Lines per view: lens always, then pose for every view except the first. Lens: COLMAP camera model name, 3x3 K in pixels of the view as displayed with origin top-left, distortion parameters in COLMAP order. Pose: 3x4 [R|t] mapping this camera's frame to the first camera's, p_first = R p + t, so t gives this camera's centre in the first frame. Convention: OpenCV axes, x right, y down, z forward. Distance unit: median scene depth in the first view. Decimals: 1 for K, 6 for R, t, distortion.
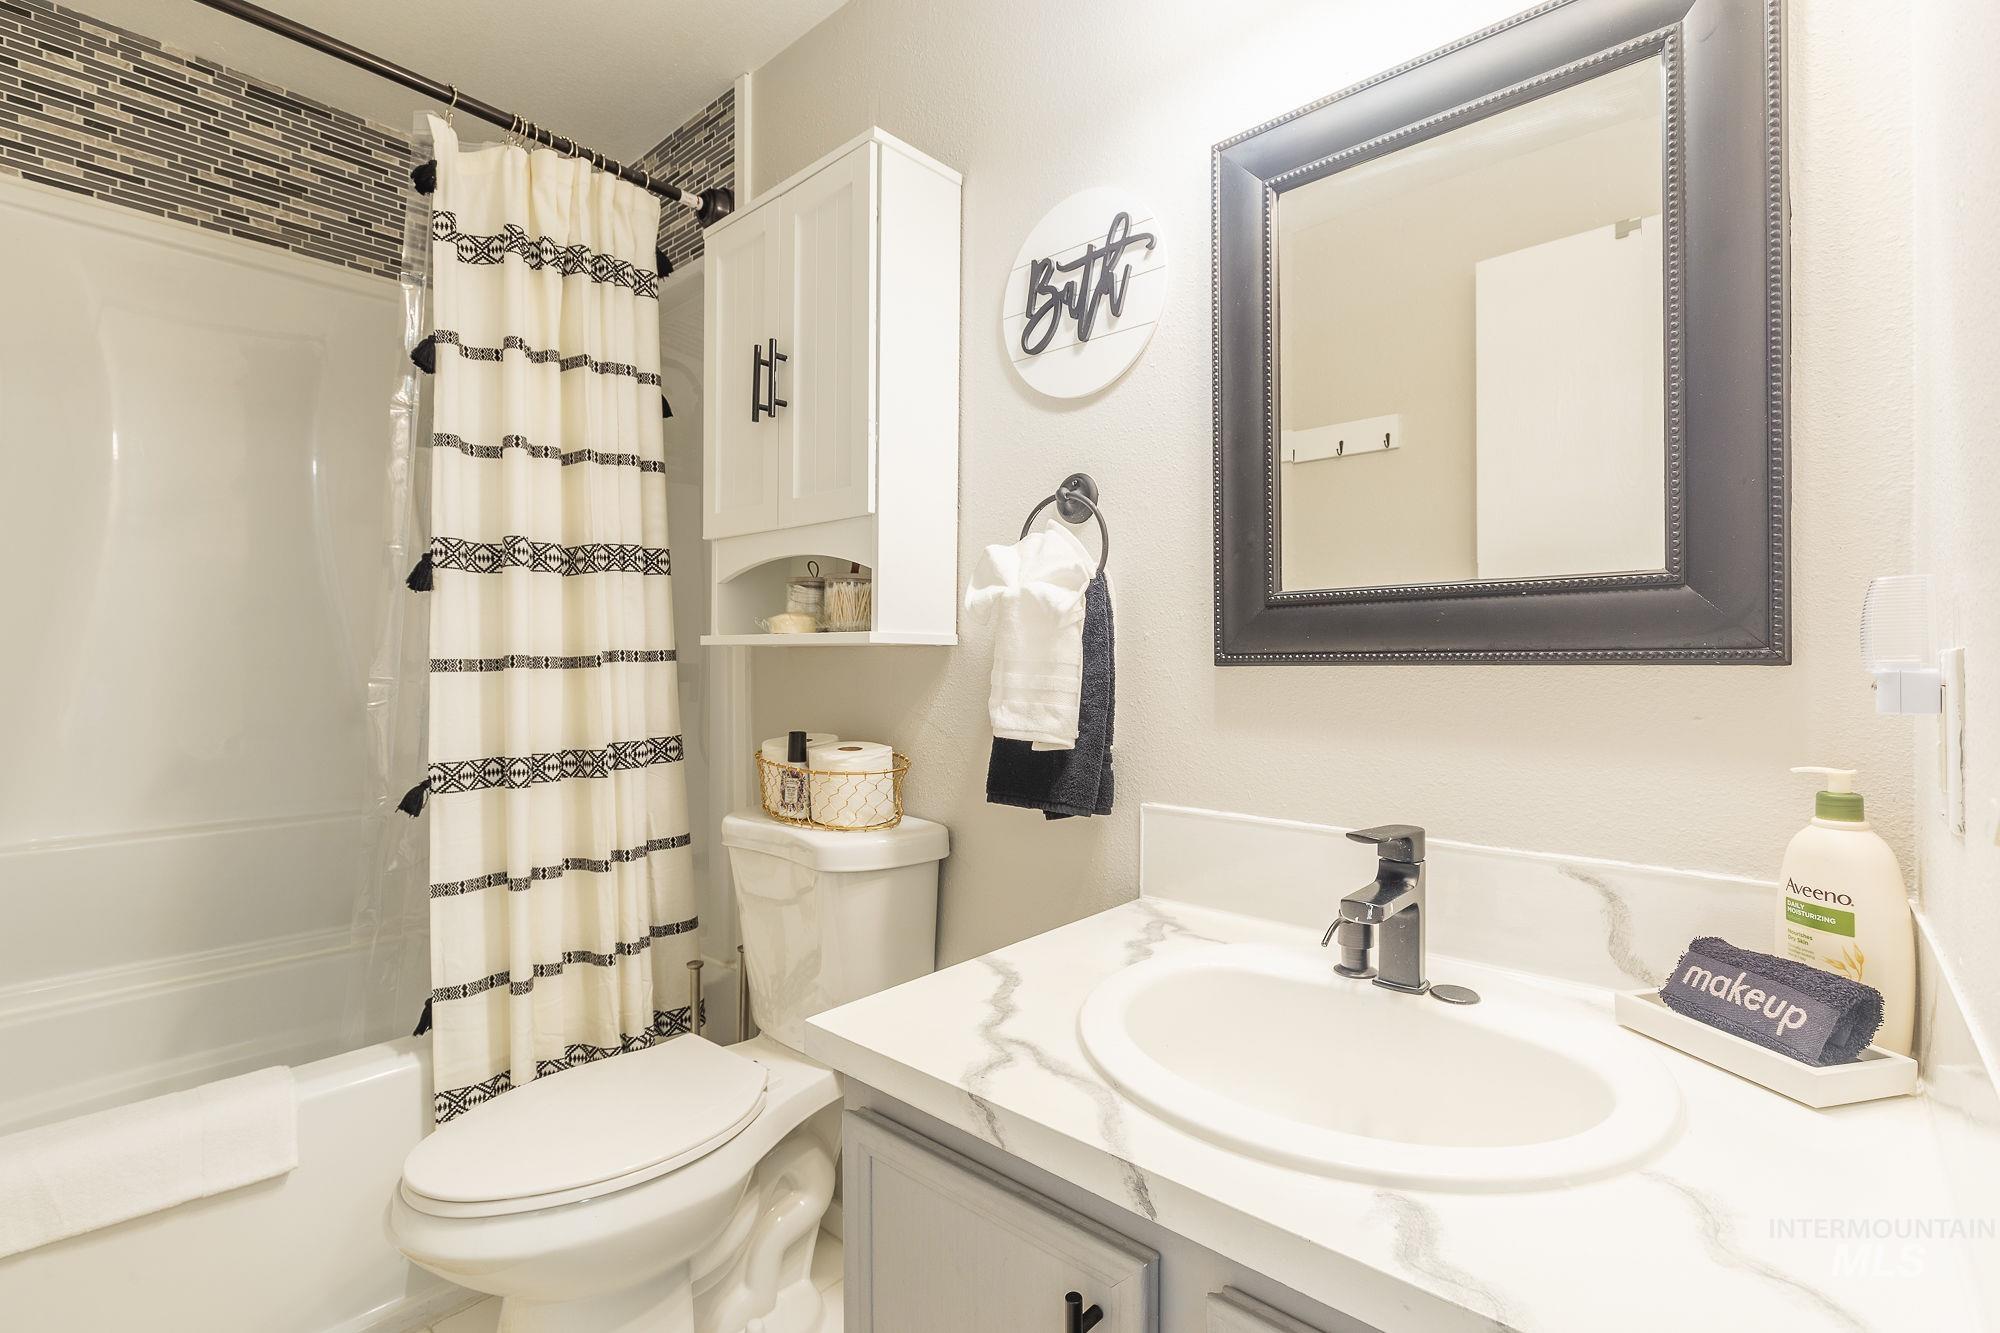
lens RADIAL K [[908.0, 0, 1009.2], [0, 908.0, 664.1], [0, 0, 1]] dist [0.004872, -0.000575]
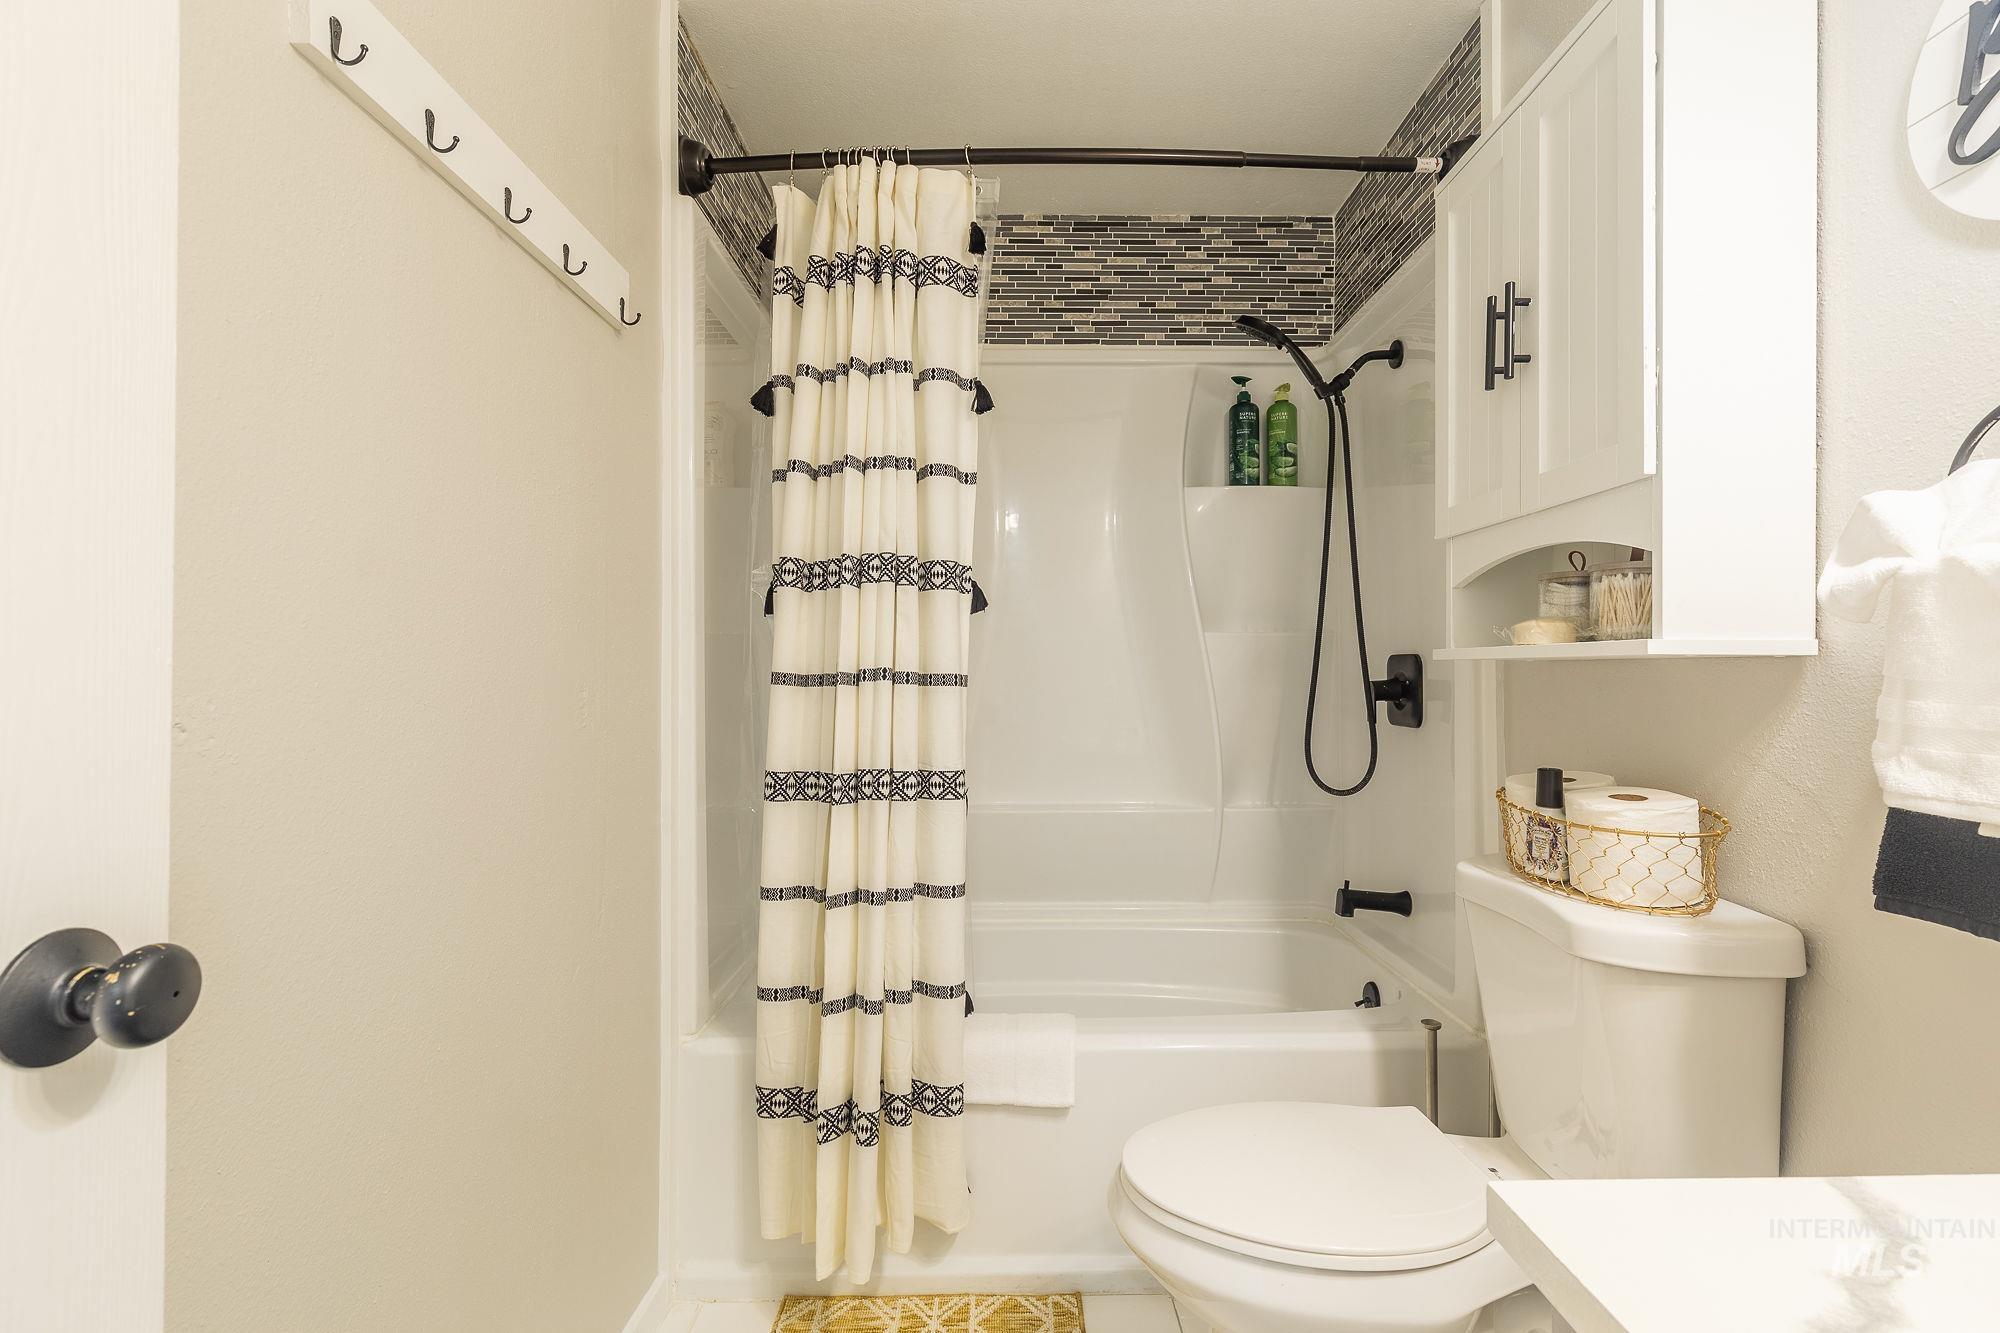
lens RADIAL K [[908.0, 0, 995.2], [0, 908.0, 663.7], [0, 0, 1]] dist [0.004872, -0.000575]
pose [[0.676191, -0.011556, -0.736636, 0.024429], [0.000383, 0.999882, -0.015334, -0.004732], [0.736727, 0.010086, 0.676115, 0.112892]]
